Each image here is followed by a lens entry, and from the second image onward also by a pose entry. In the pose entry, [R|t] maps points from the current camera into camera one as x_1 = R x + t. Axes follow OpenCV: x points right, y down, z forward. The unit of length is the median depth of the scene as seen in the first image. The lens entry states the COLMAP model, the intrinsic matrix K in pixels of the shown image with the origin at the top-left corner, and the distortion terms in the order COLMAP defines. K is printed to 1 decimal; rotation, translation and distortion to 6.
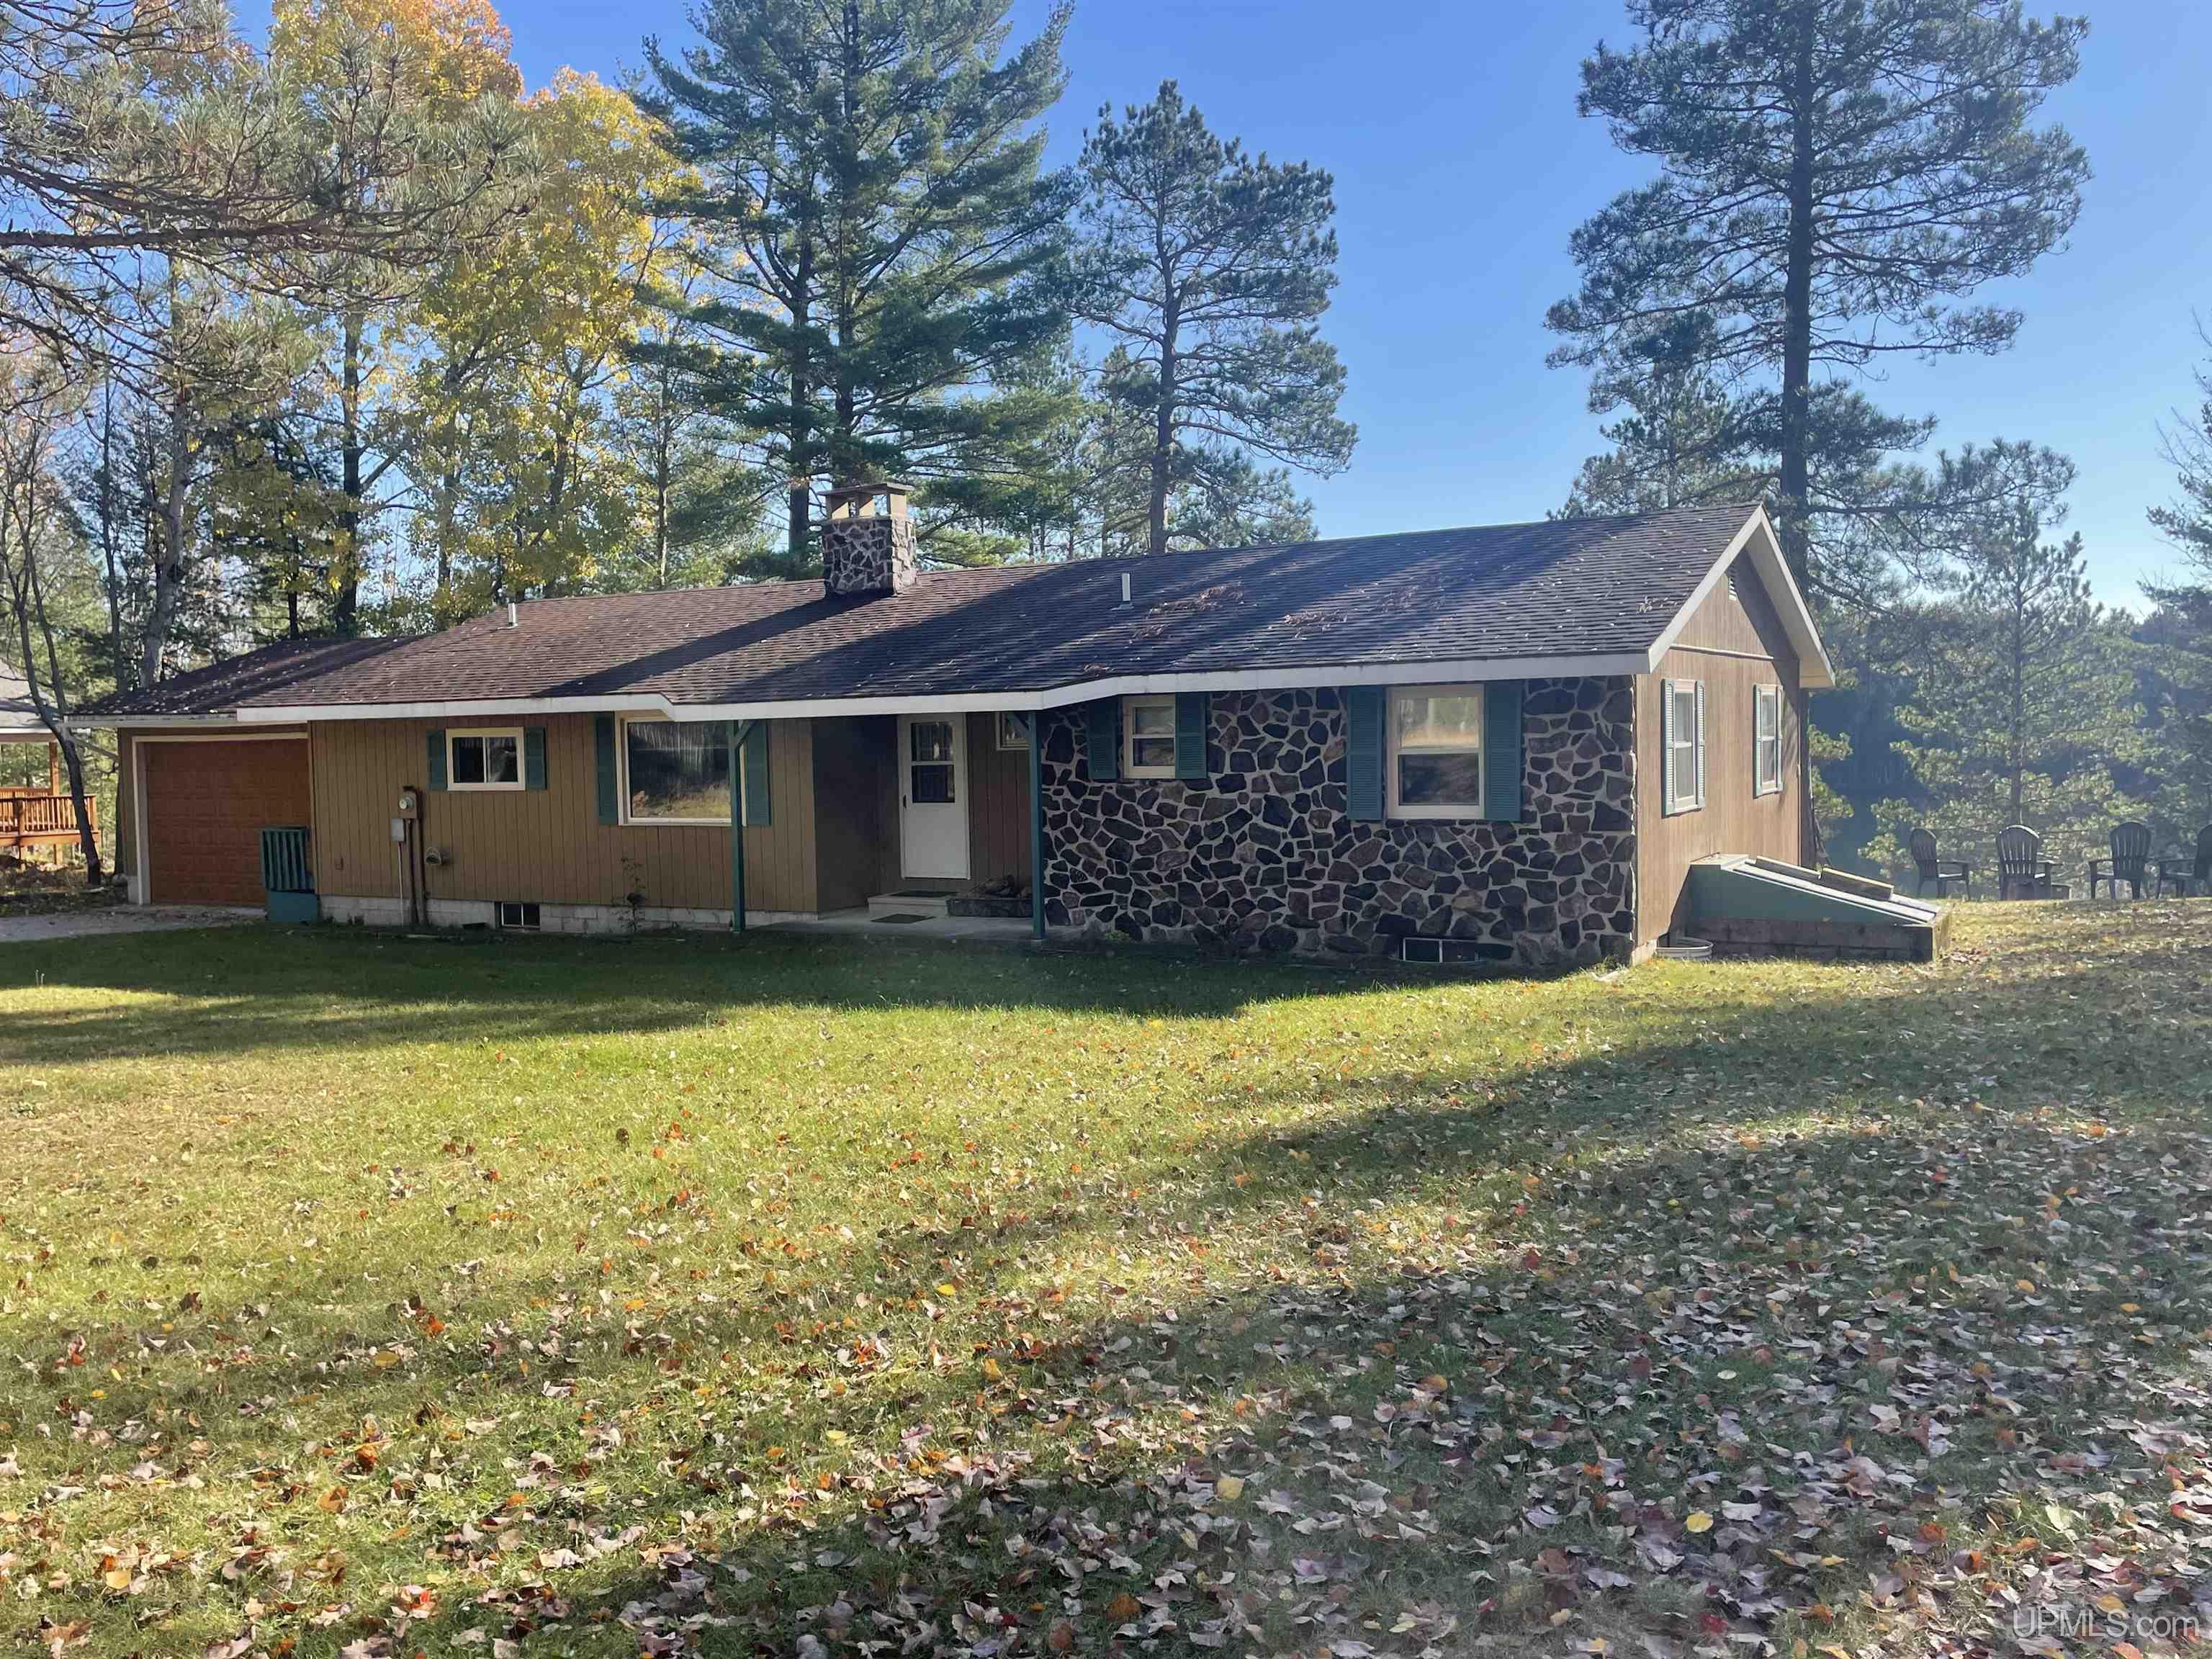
lens RADIAL K [[1808.9, 0, 1106.1], [0, 1808.9, 831.1], [0, 0, 1]] dist [-0.000213, -0.000306]
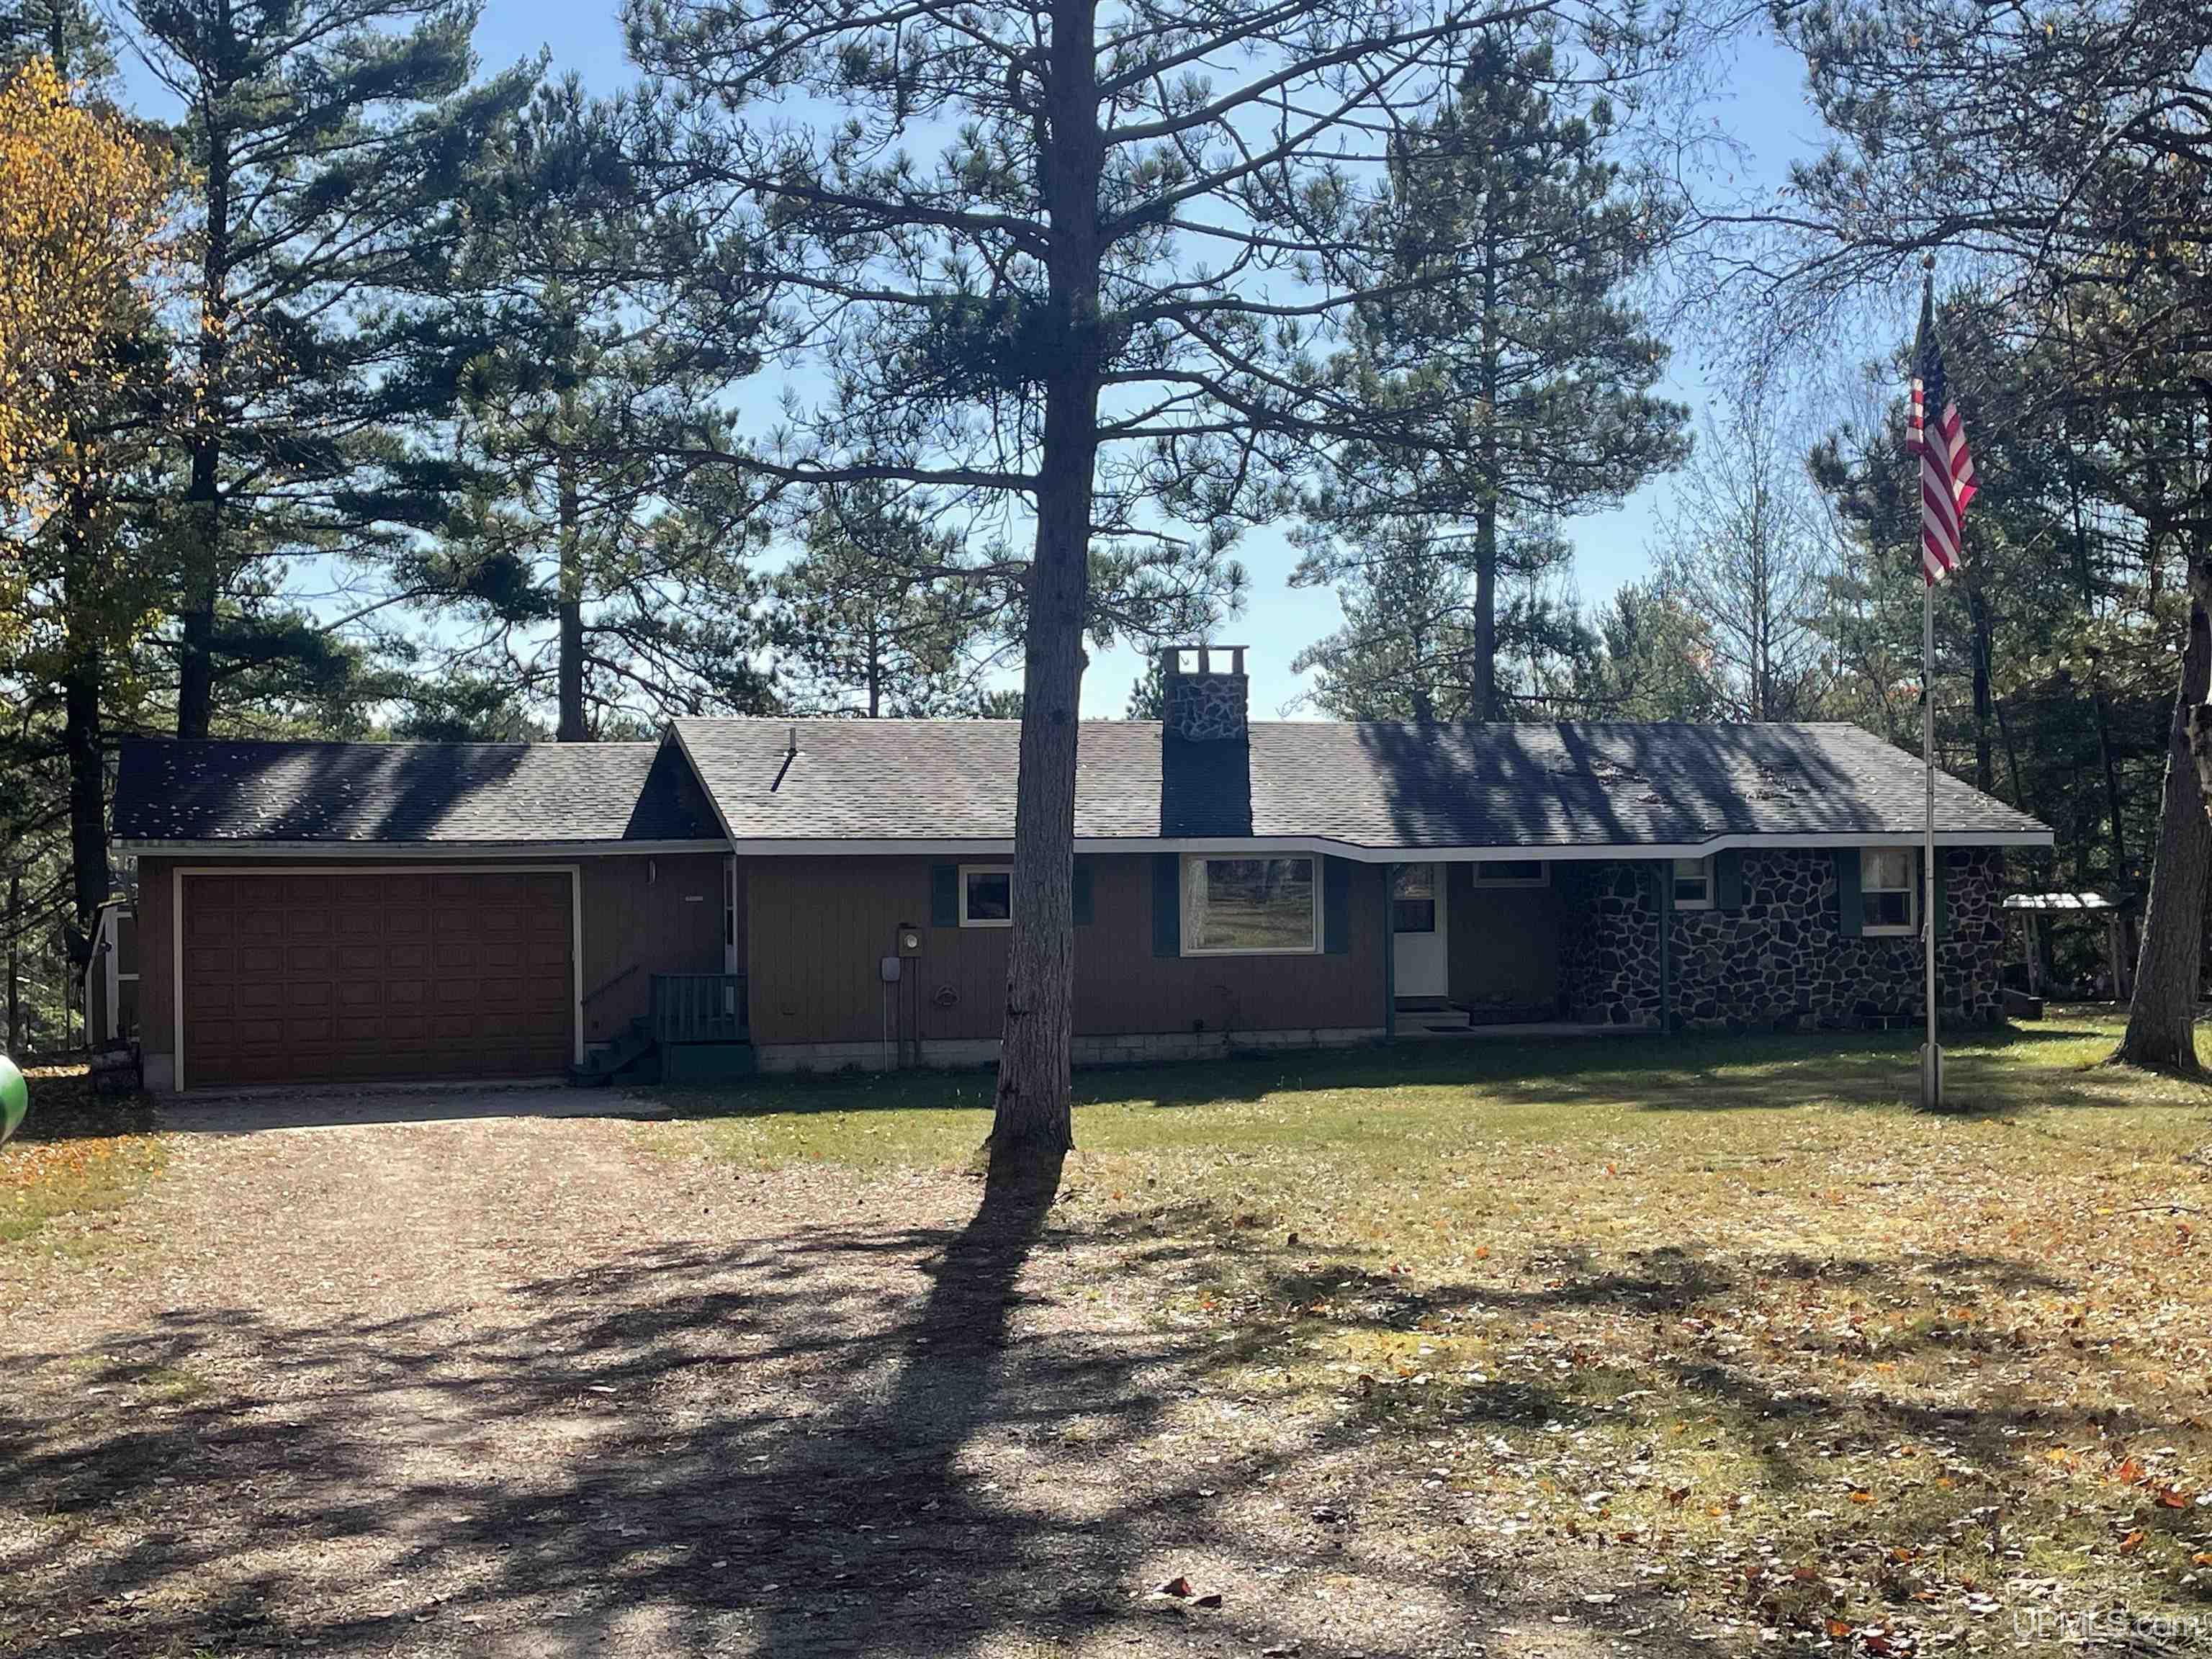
lens RADIAL K [[2831.8, 0, 1105.8], [0, 2831.8, 828.6], [0, 0, 1]] dist [0.033183, 0.000000]
pose [[0.706240, 0.014338, 0.707827, -1.776709], [0.027886, 0.998456, -0.048048, 0.000037], [-0.707423, 0.053672, 0.704749, -0.183230]]
